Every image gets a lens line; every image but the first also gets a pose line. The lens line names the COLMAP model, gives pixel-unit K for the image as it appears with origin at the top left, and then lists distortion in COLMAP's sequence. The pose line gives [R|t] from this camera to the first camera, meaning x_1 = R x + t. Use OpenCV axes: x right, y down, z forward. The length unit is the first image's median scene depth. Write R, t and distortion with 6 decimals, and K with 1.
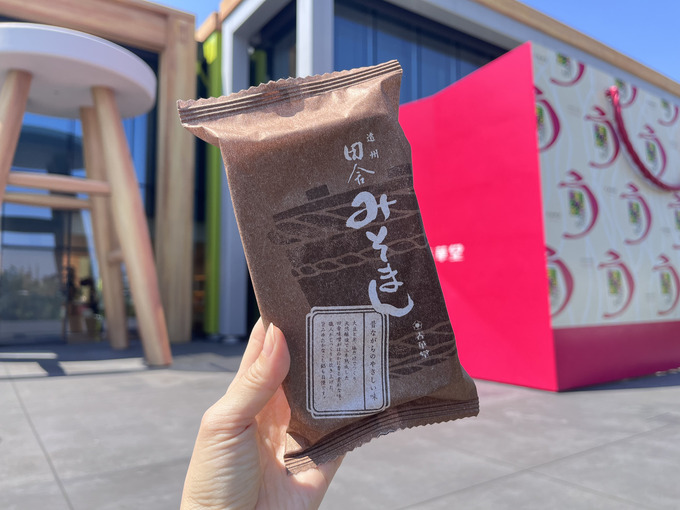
lens RADIAL K [[520.8, 0, 340.0], [0, 520.8, 255.0], [0, 0, 1]] dist [0.087617, -0.145028]
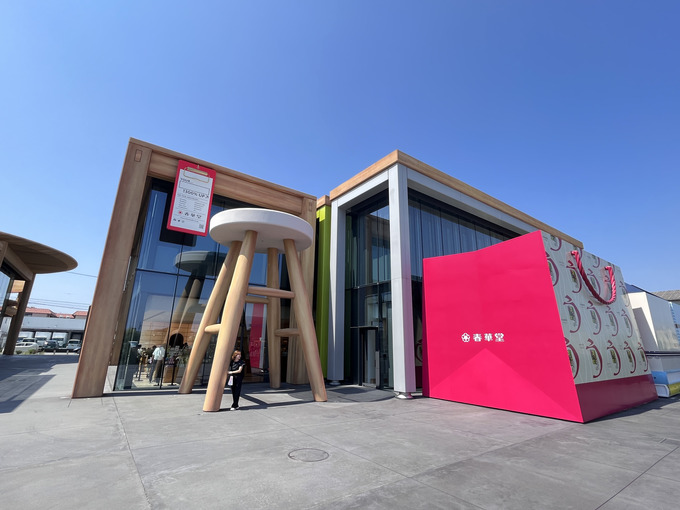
lens RADIAL K [[322.2, 0, 340.0], [0, 322.2, 255.0], [0, 0, 1]] dist [-0.000229, 0.000229]
pose [[0.999461, 0.023964, 0.022451, -0.389463], [-0.018978, 0.979474, -0.200673, -0.053632], [-0.026799, 0.200139, 0.979401, -0.133070]]
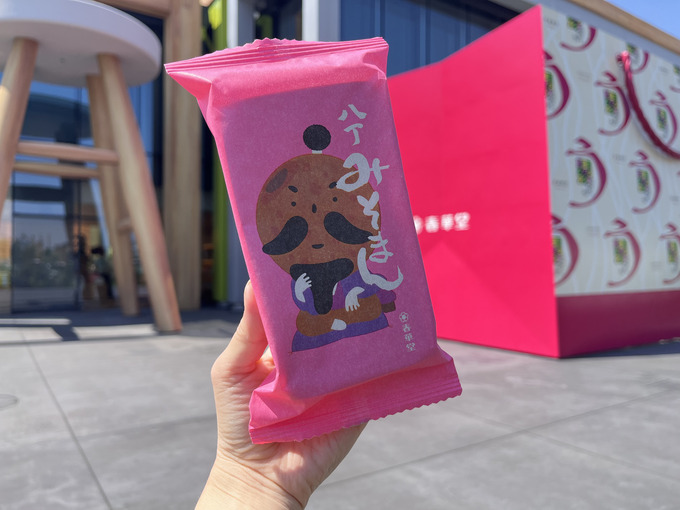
lens RADIAL K [[521.8, 0, 337.0], [0, 521.8, 254.9], [0, 0, 1]] dist [0.084367, -0.141591]
pose [[0.999779, 0.001812, -0.020925, 0.004758], [-0.000594, 0.998314, 0.058048, 0.001441], [0.020995, -0.058023, 0.998094, -0.010529]]
